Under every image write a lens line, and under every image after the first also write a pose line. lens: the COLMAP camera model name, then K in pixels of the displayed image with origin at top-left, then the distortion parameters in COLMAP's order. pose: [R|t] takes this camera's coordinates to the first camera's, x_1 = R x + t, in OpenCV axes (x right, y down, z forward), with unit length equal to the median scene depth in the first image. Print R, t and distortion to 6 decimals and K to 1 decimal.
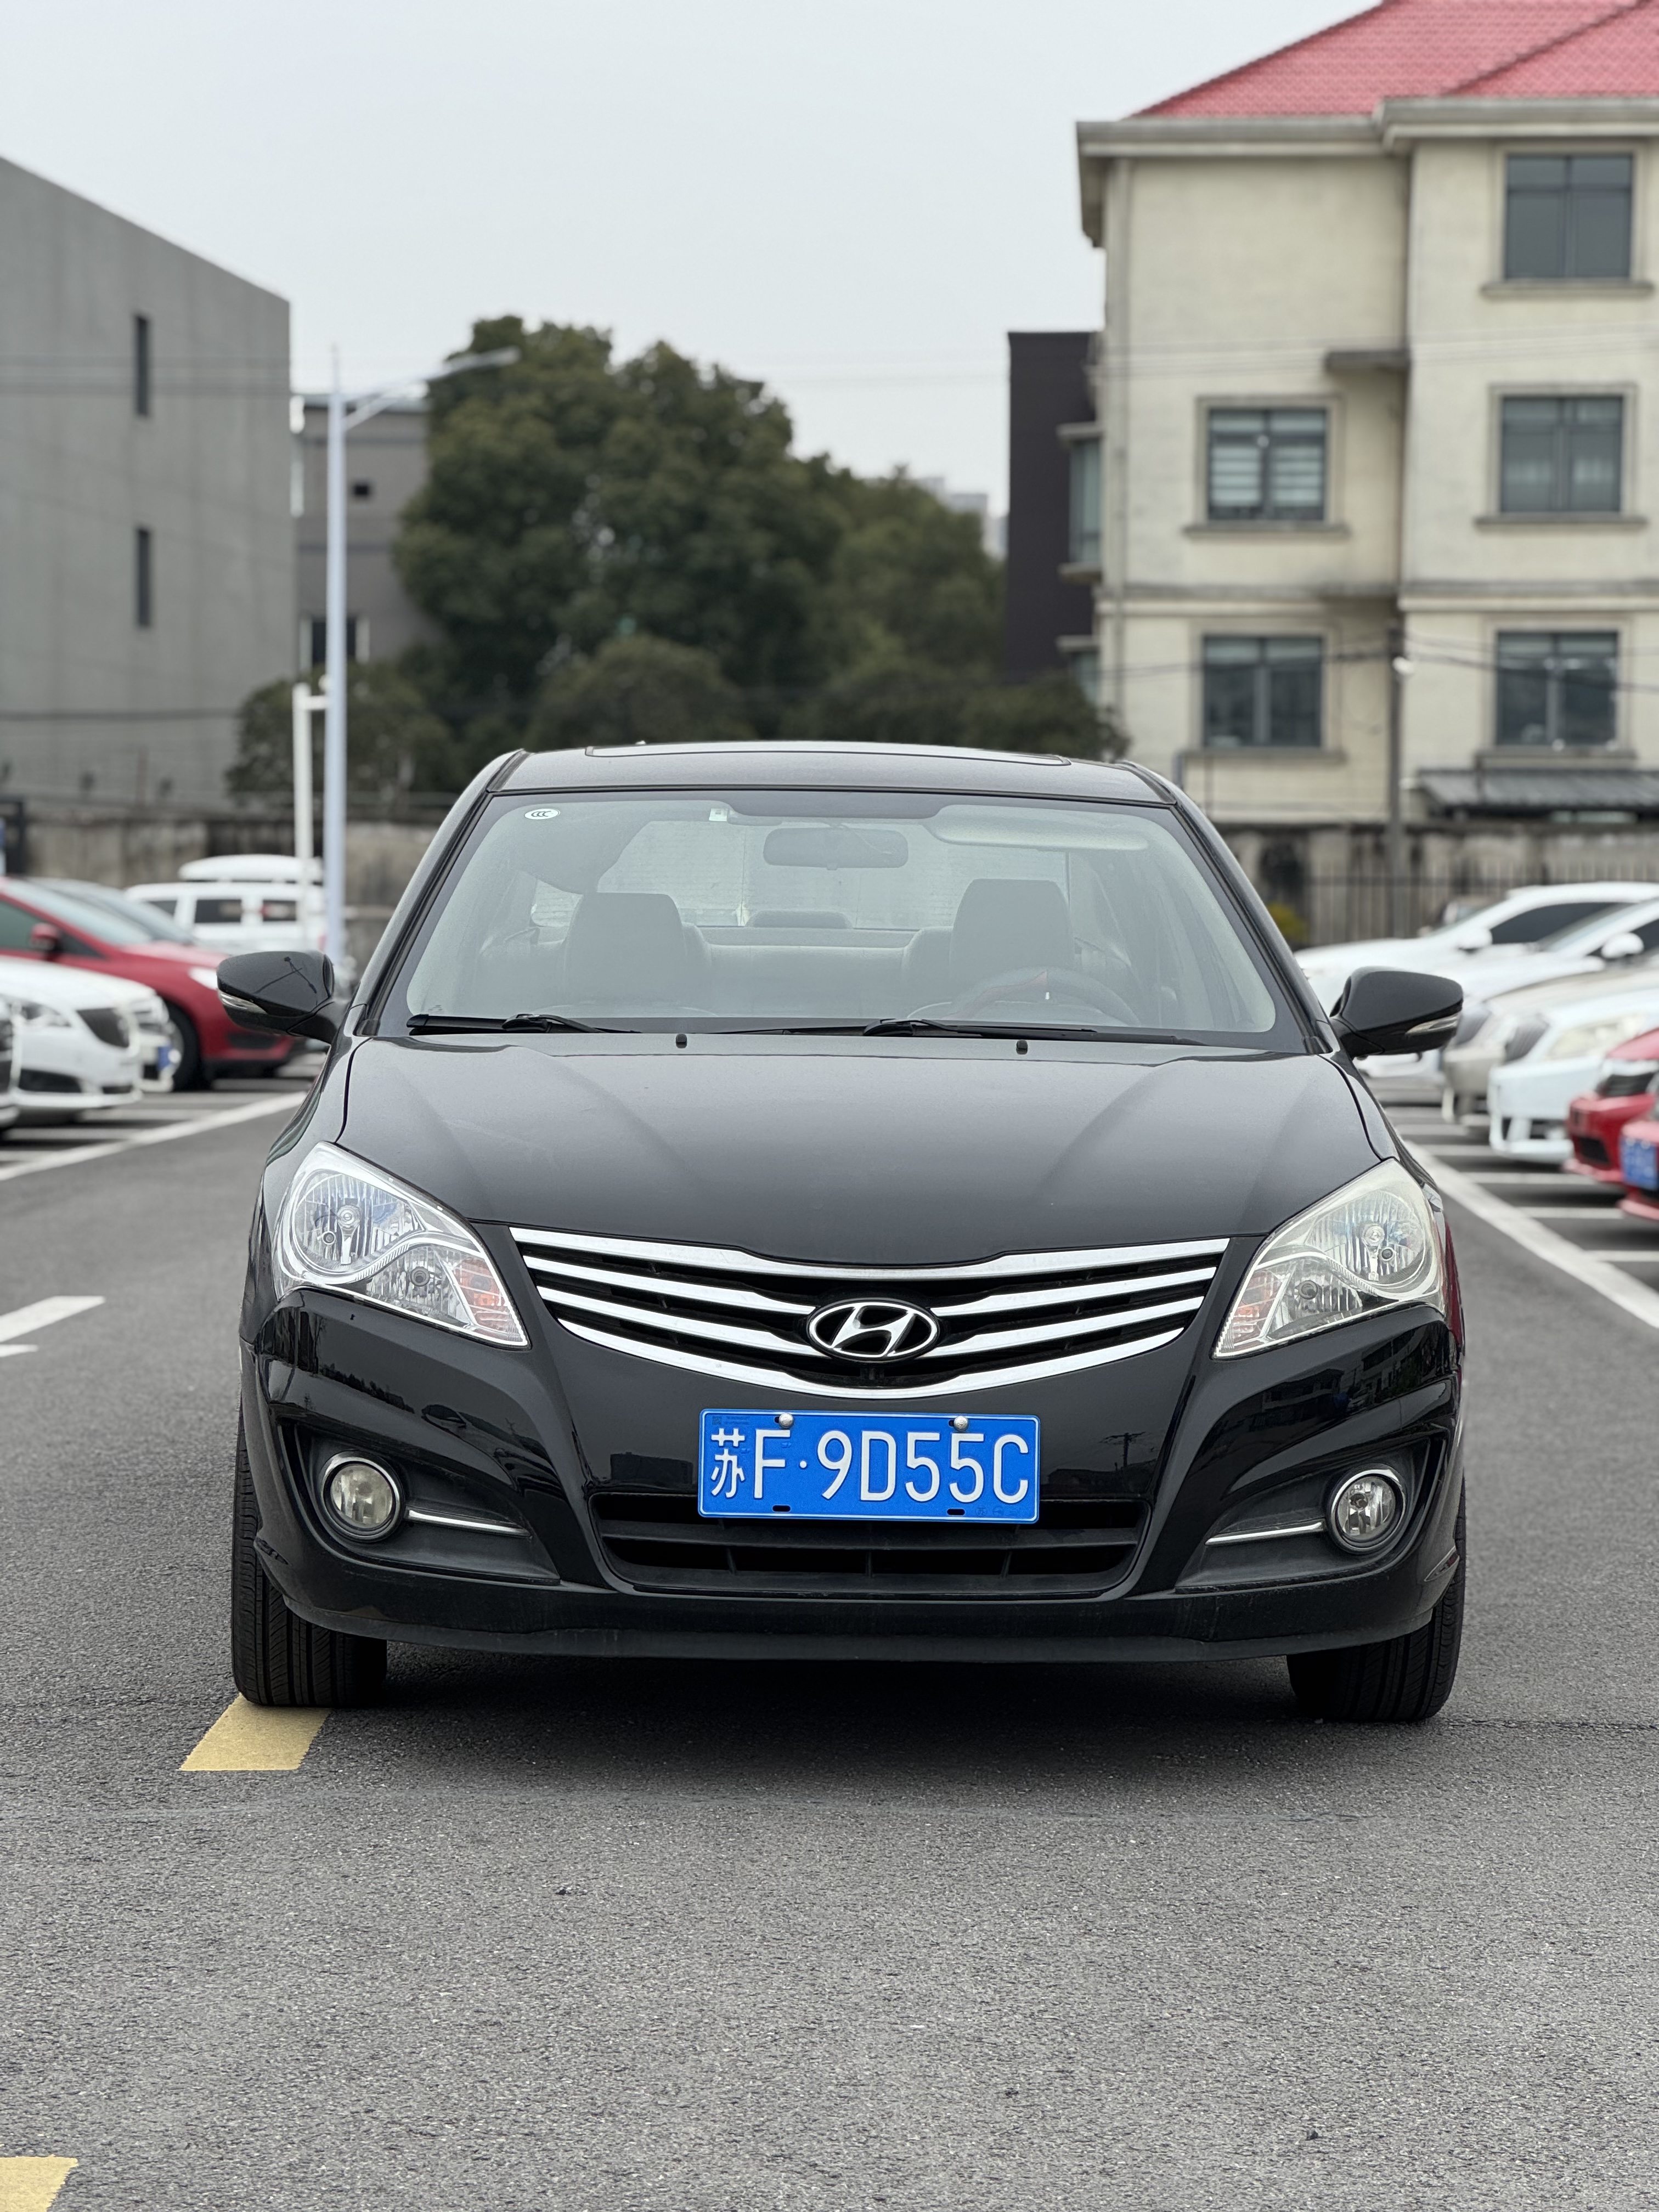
lens RADIAL K [[4887.1, 0, 829.5], [0, 4887.1, 1106.0], [0, 0, 1]] dist [-0.377884, 14.619380]
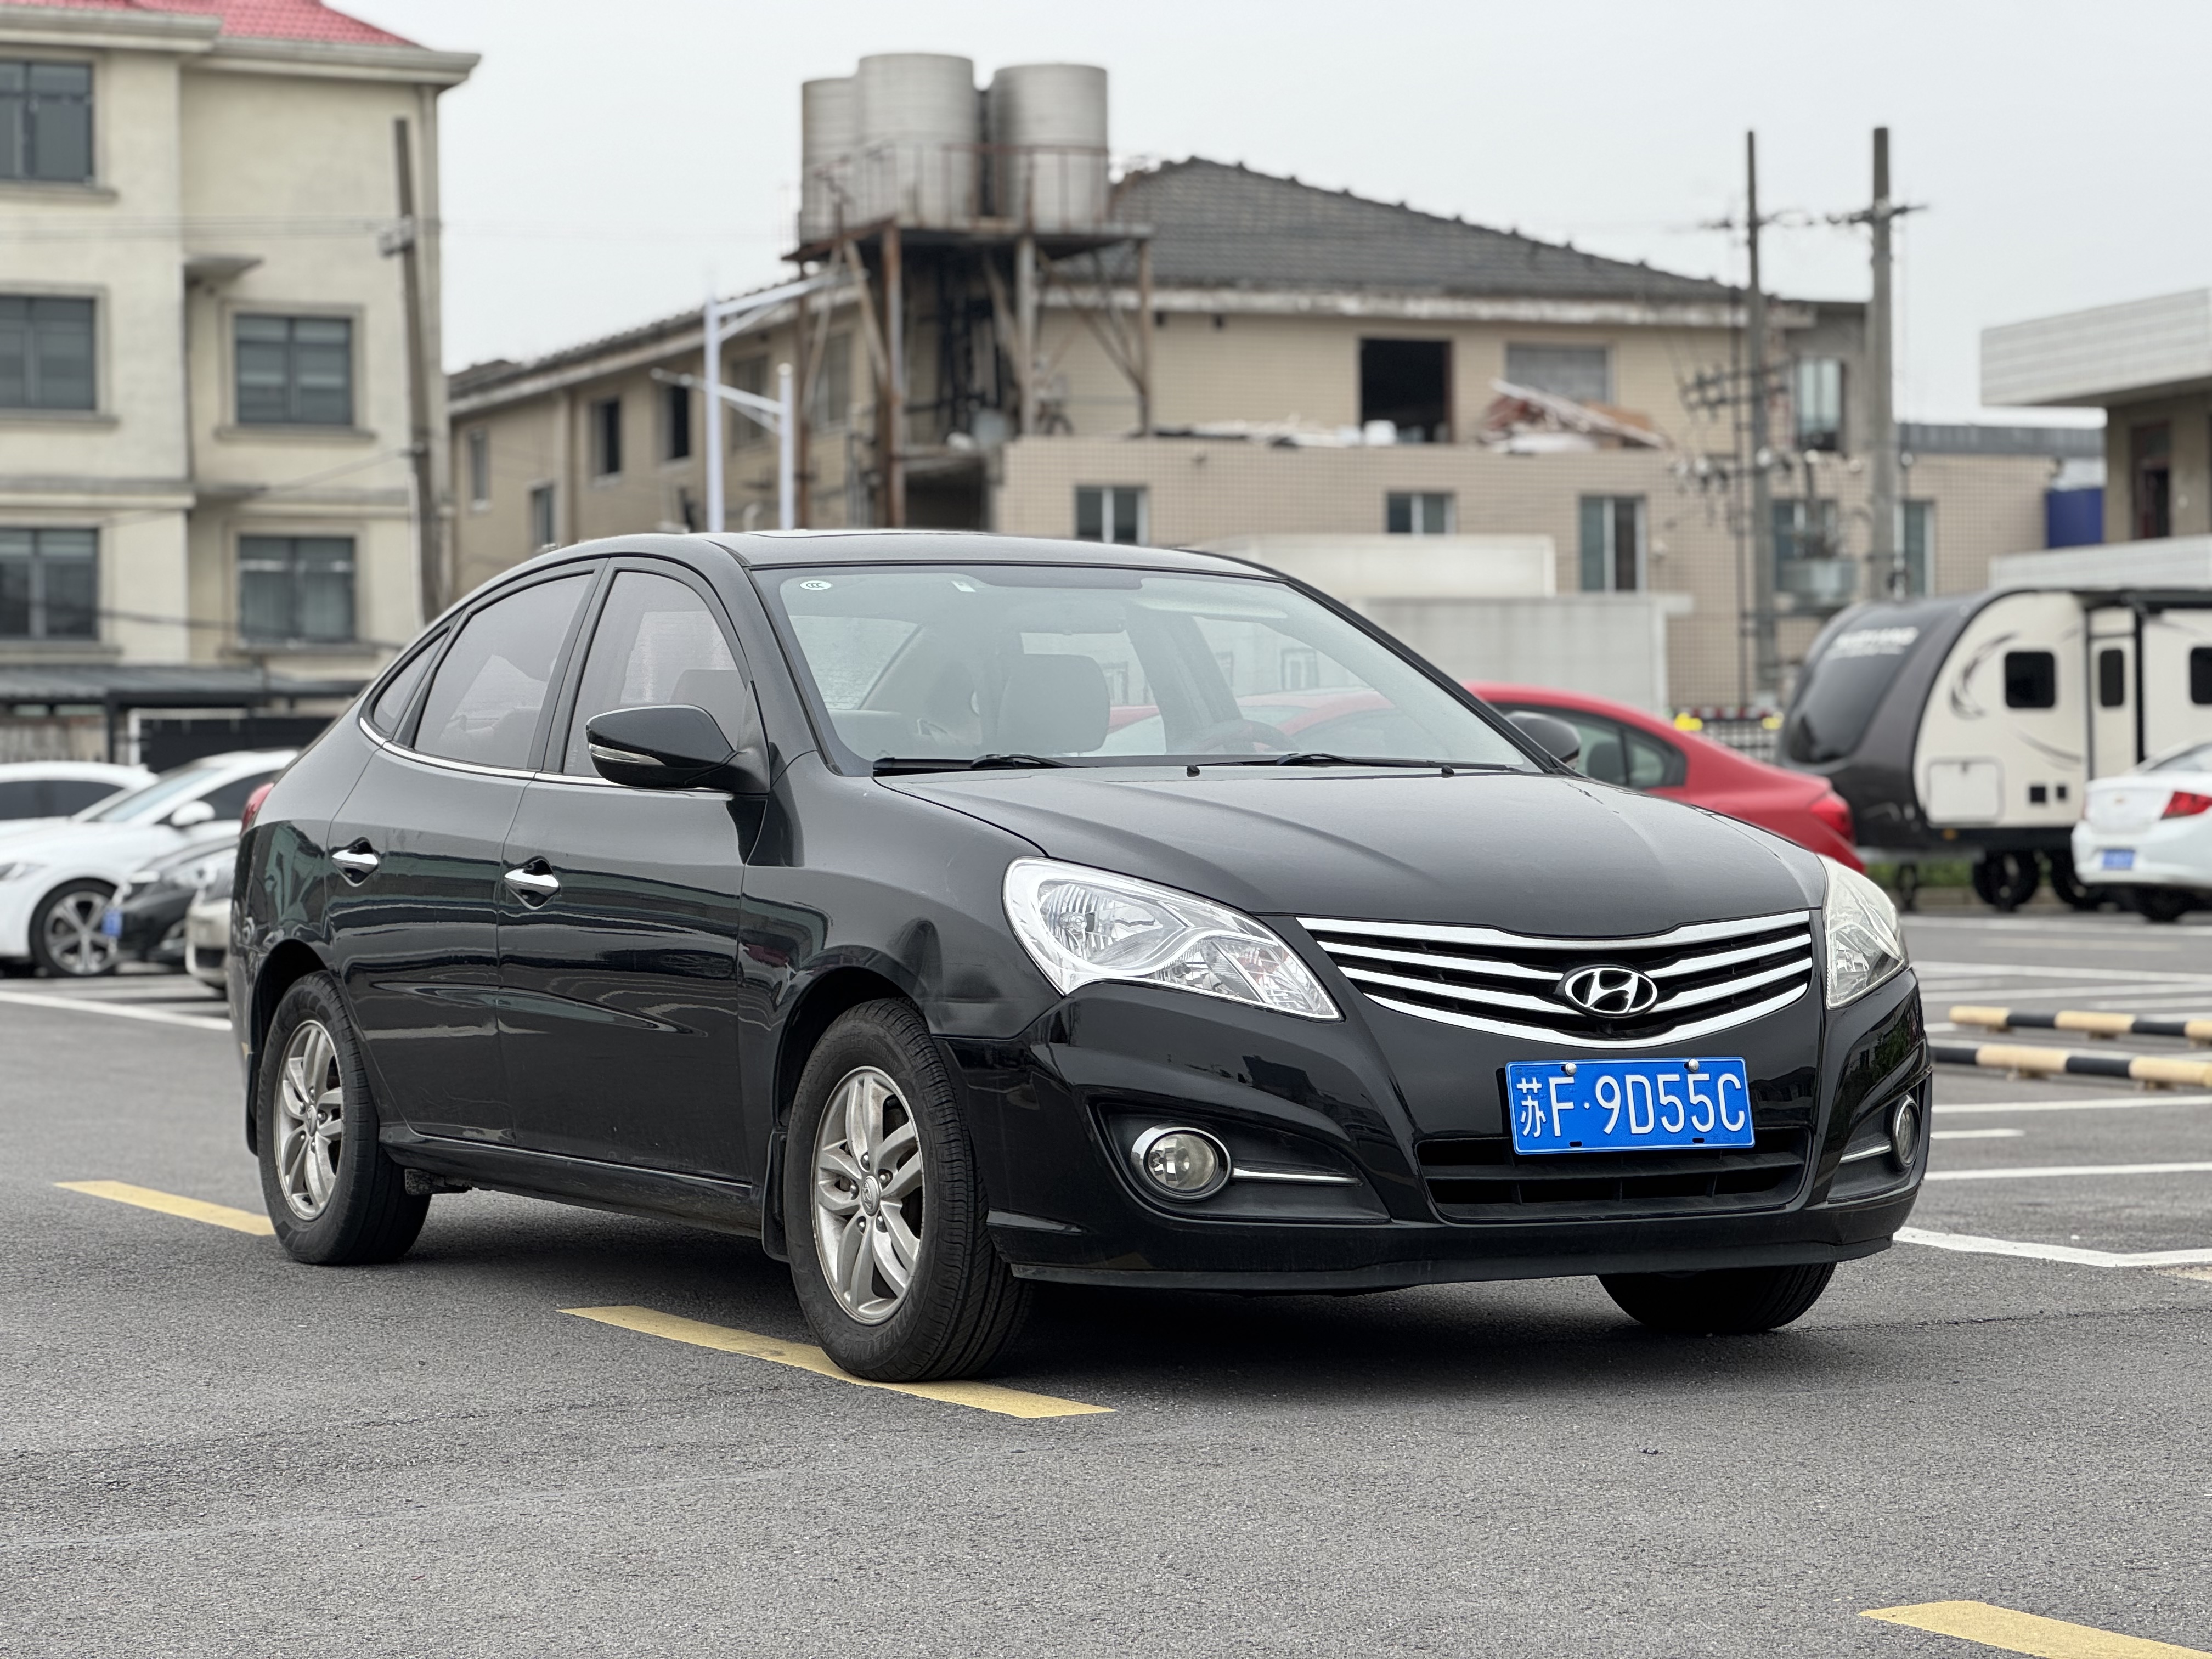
lens RADIAL K [[4887.1, 0, 1097.3], [0, 4887.1, 782.8], [0, 0, 1]] dist [-0.377884, 14.619380]
pose [[0.893568, -0.016952, 0.448607, -0.629146], [0.040324, 0.998278, -0.042597, 0.040868], [-0.447113, 0.056153, 0.892713, 0.003241]]
